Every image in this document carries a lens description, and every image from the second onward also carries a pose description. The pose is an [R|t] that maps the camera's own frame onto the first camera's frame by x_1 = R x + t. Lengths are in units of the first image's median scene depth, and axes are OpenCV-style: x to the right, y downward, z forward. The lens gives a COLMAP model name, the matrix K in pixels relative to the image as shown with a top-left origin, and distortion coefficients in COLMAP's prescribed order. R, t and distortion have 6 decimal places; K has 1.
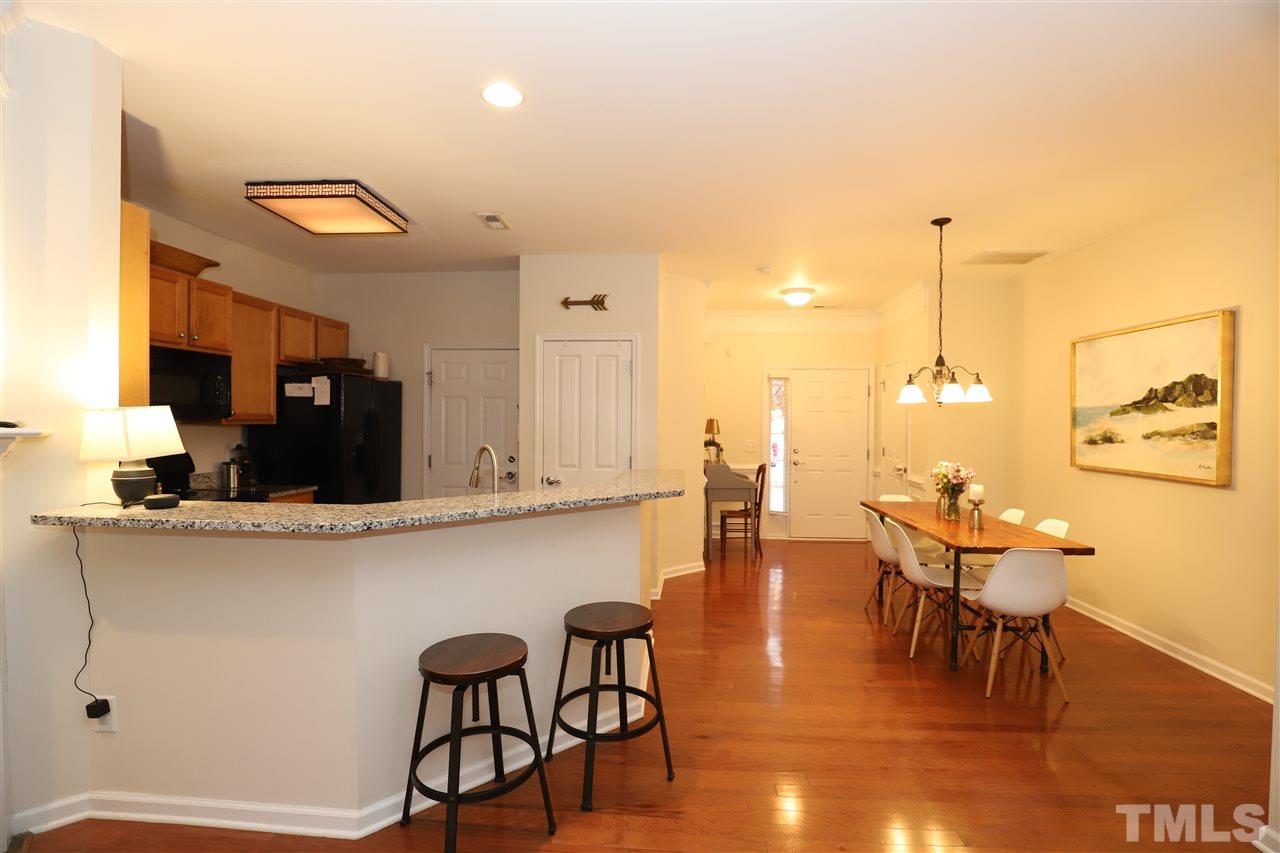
lens RADIAL K [[586.1, 0, 646.1], [0, 586.1, 430.3], [0, 0, 1]] dist [-0.037475, 0.006685]
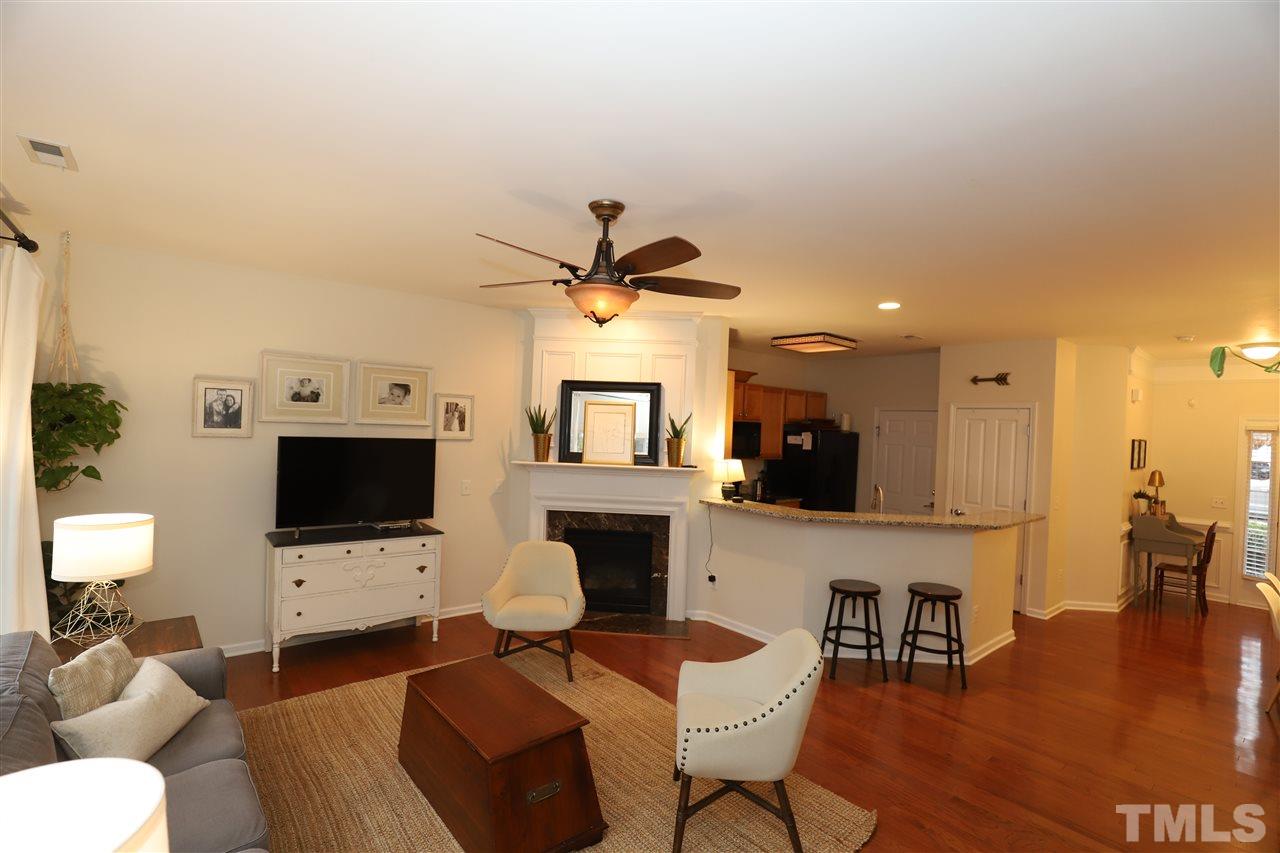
lens RADIAL K [[586.1, 0, 644.3], [0, 586.1, 434.3], [0, 0, 1]] dist [-0.037475, 0.006685]
pose [[0.691985, 0.028014, -0.721368, 0.359989], [-0.044771, 0.998989, -0.004152, -0.067020], [0.720522, 0.035169, 0.692539, -0.548650]]
